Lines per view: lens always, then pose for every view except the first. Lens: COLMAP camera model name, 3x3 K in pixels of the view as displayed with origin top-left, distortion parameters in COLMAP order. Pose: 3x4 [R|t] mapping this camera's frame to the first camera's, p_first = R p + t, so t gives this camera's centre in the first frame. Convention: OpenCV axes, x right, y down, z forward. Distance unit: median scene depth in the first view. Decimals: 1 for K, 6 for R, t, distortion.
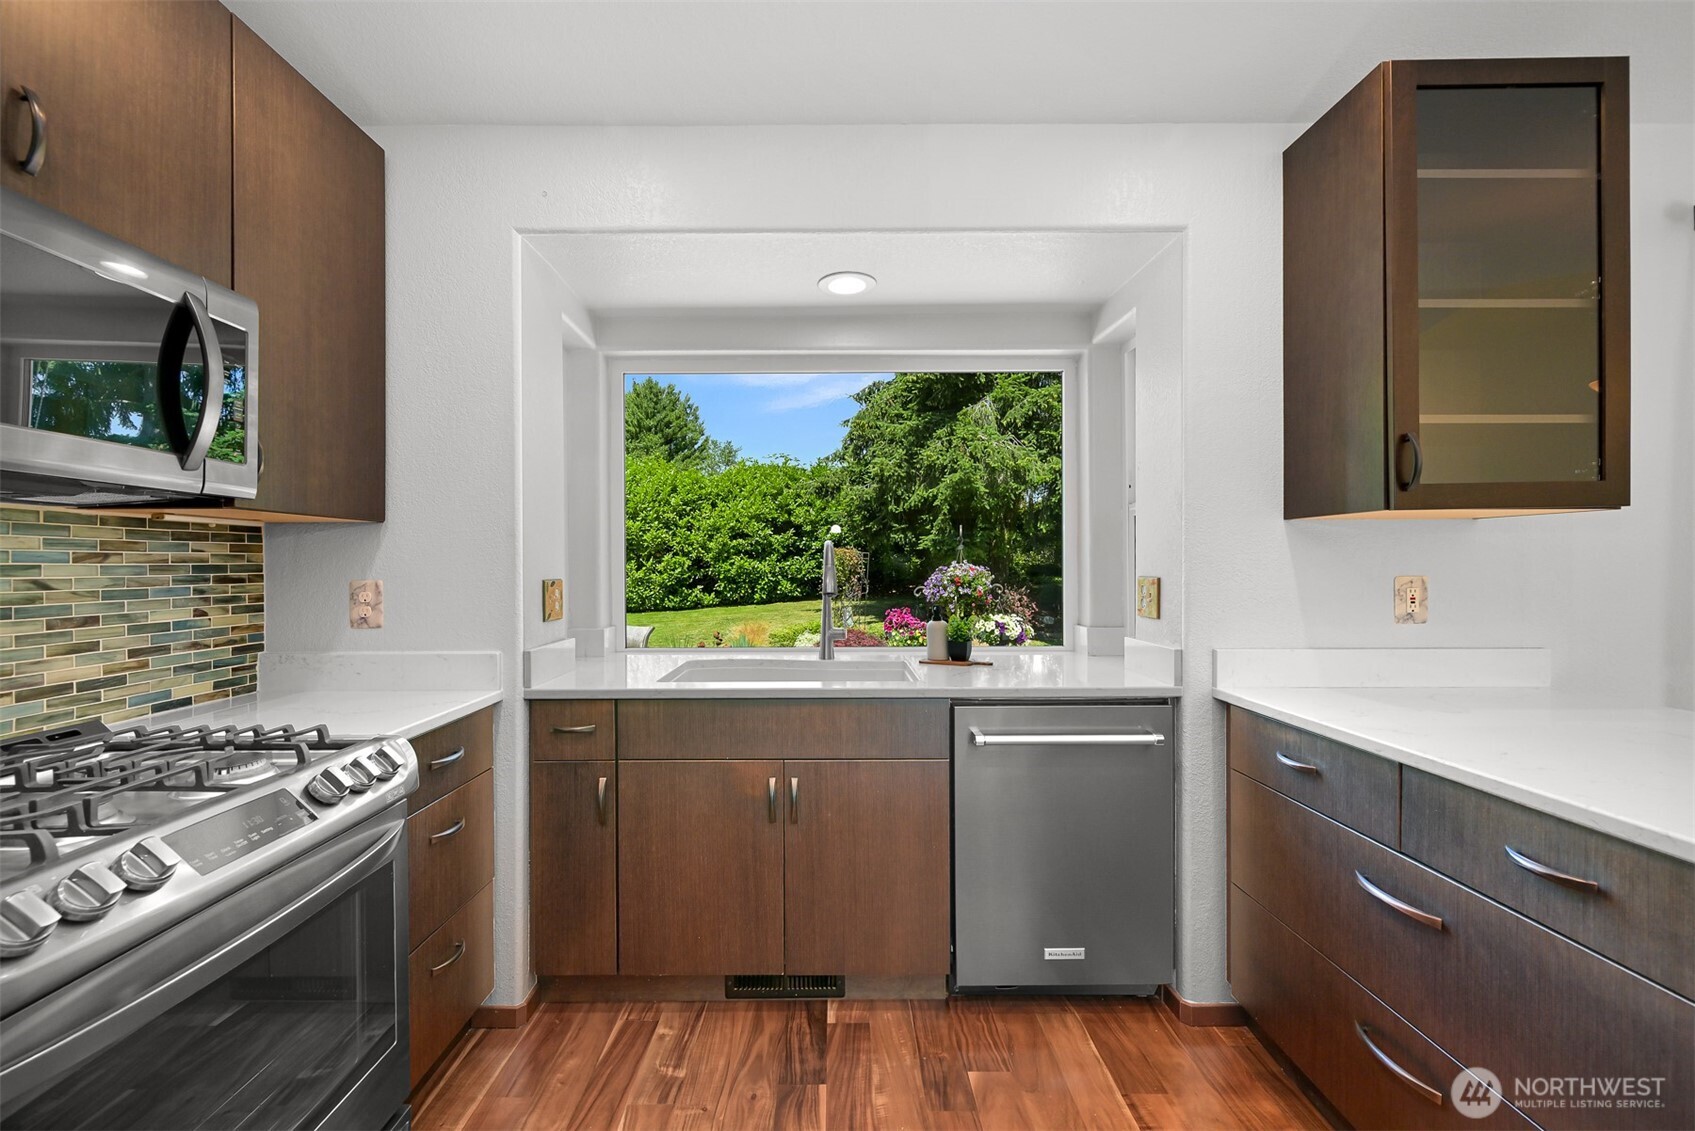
lens RADIAL K [[676.0, 0, 841.4], [0, 676.0, 566.2], [0, 0, 1]] dist [0.001037, 0.000066]
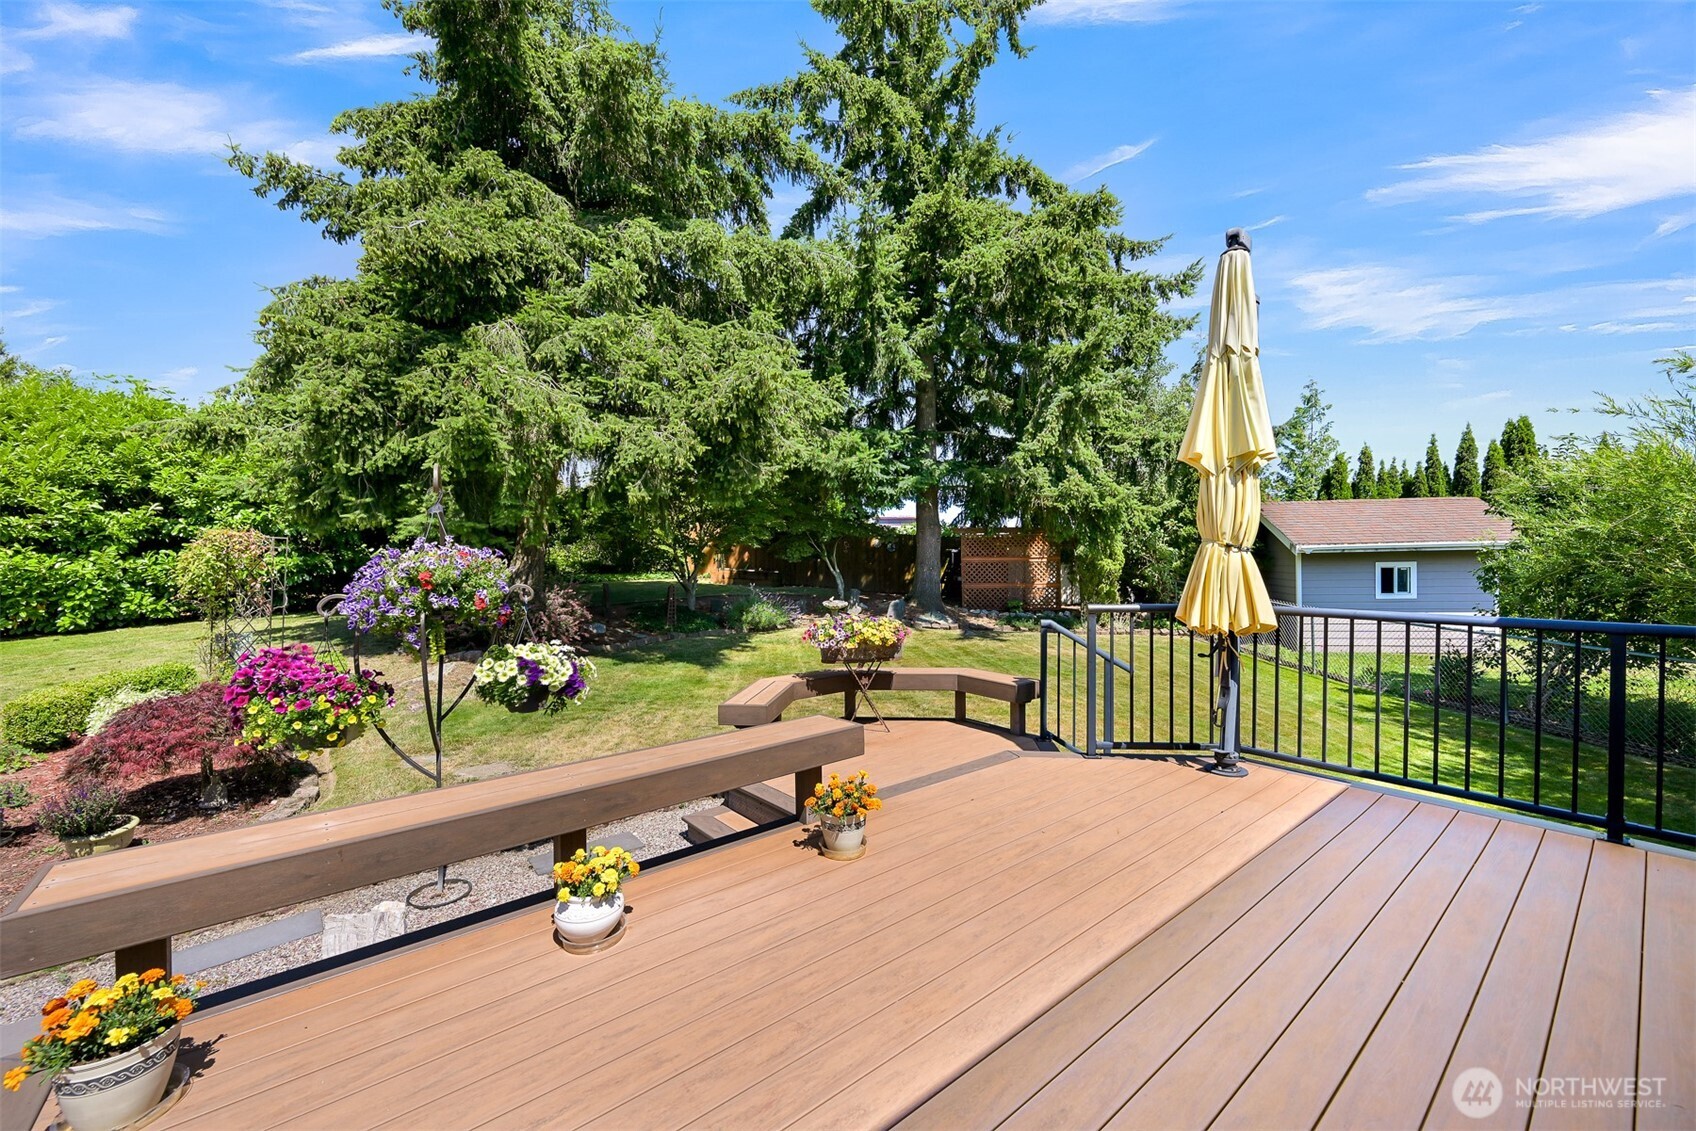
lens RADIAL K [[660.8, 0, 860.2], [0, 660.8, 573.2], [0, 0, 1]] dist [-0.000367, -0.000051]
pose [[0.775567, -0.014872, 0.631089, 0.062069], [0.009419, 0.999884, 0.011988, 0.007454], [-0.631194, -0.003353, 0.775617, 0.245756]]
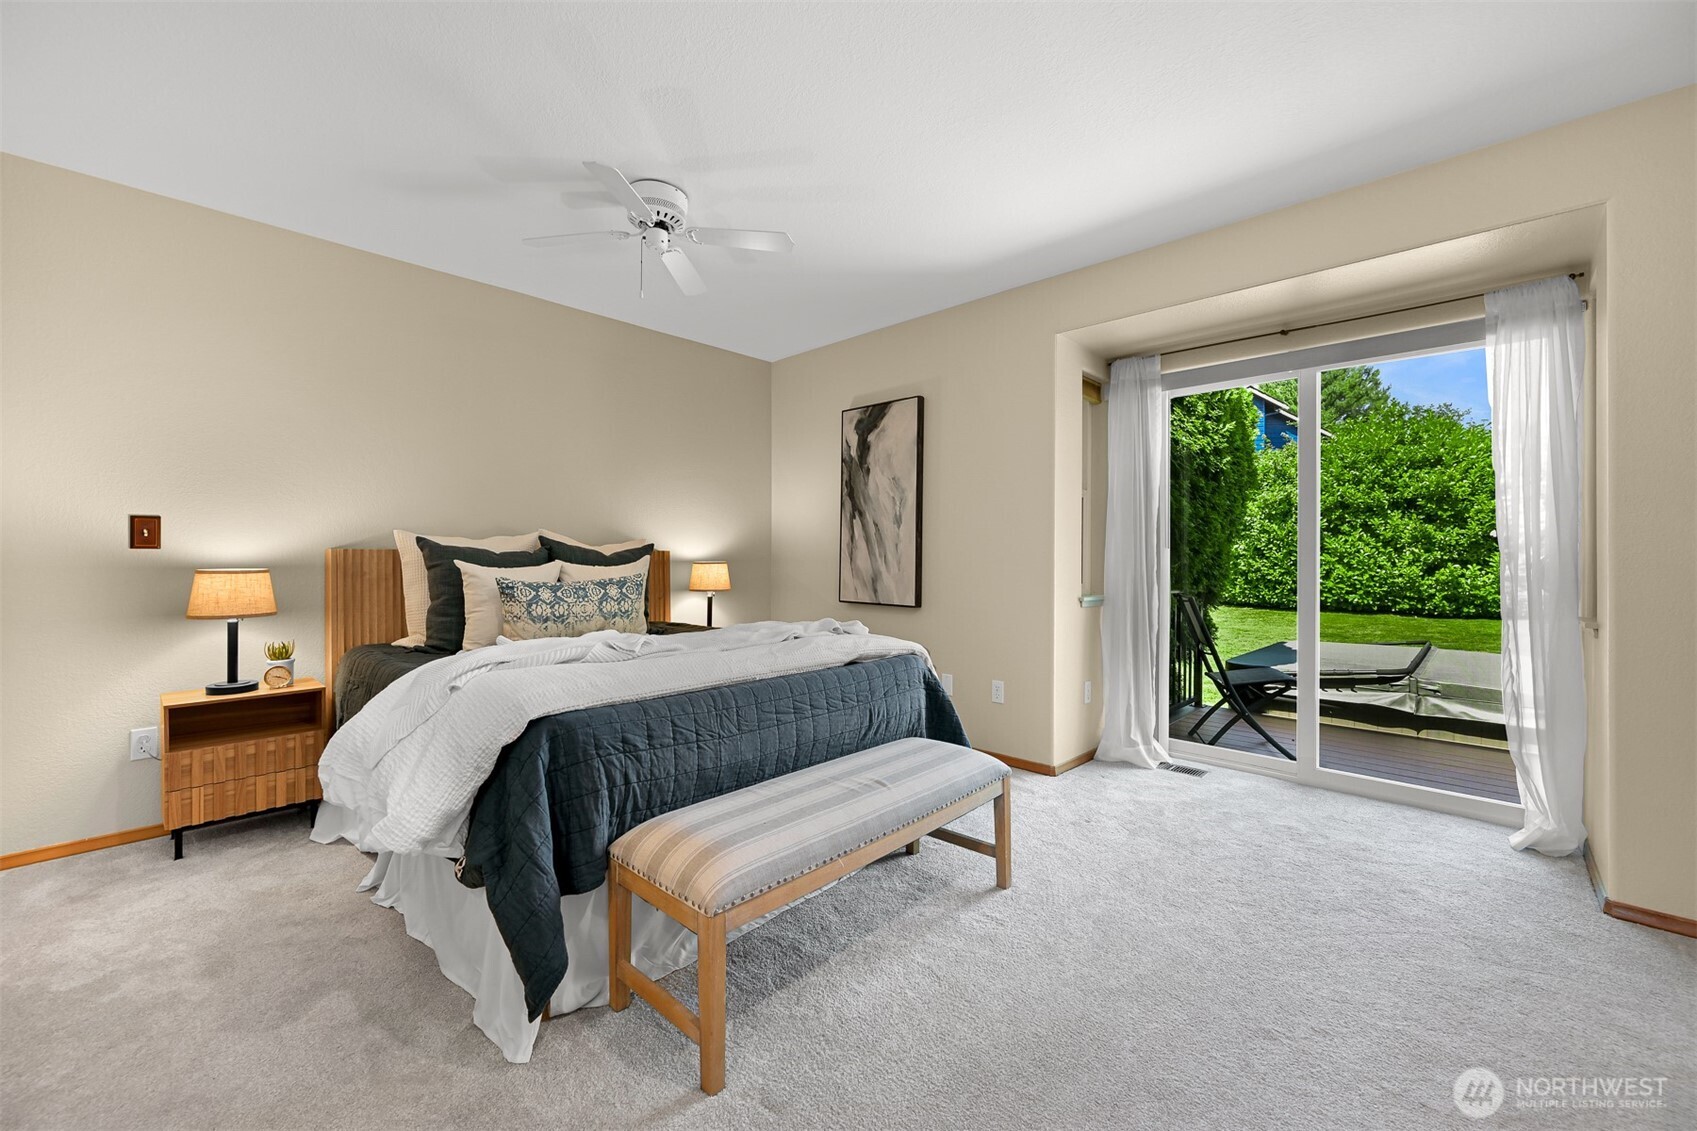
lens RADIAL K [[675.0, 0, 855.2], [0, 675.0, 558.7], [0, 0, 1]] dist [-0.001861, 0.000395]
pose [[0.725664, 0.013135, -0.687924, -0.439513], [-0.018002, 0.999838, 0.000101, 0.017735], [0.687814, 0.012310, 0.725783, -0.093819]]
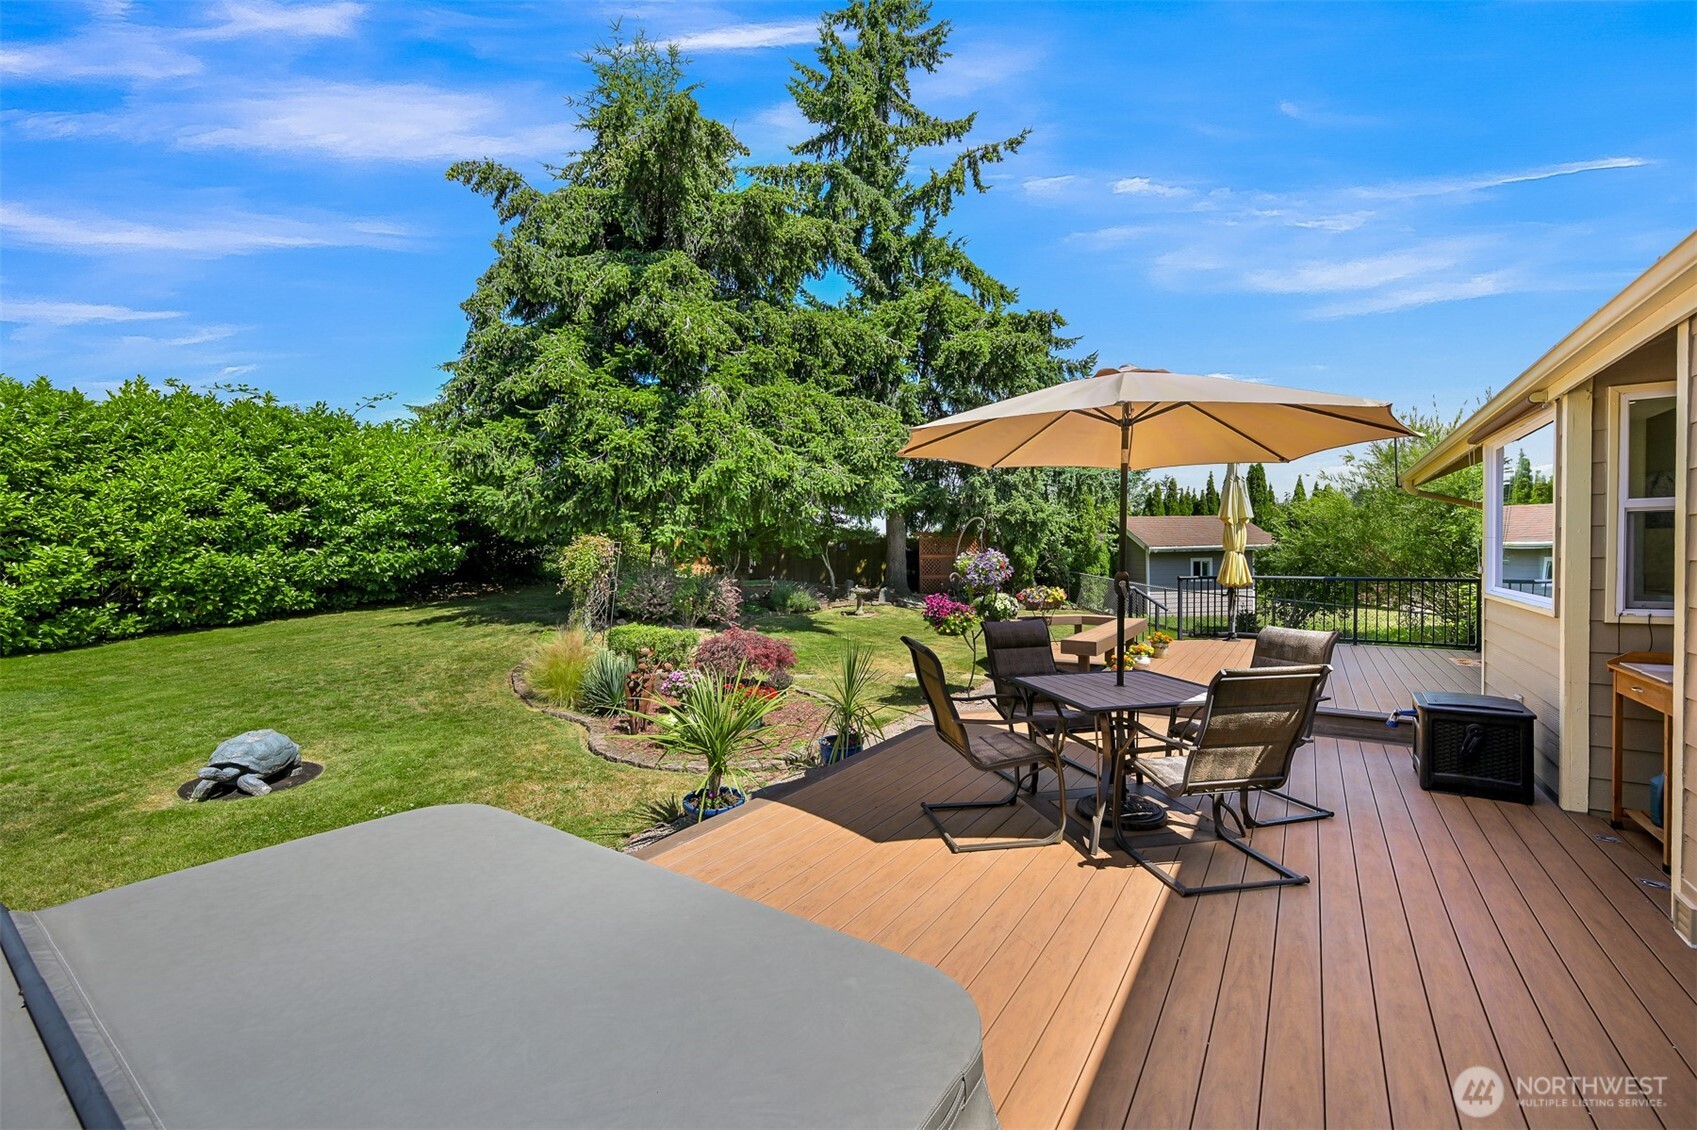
lens RADIAL K [[686.9, 0, 857.6], [0, 686.9, 569.0], [0, 0, 1]] dist [-0.005183, -0.000224]
pose [[0.555433, -0.018433, 0.831357, -0.489306], [0.011575, 0.999829, 0.014436, 0.003397], [-0.831481, 0.001605, 0.555552, 0.290816]]
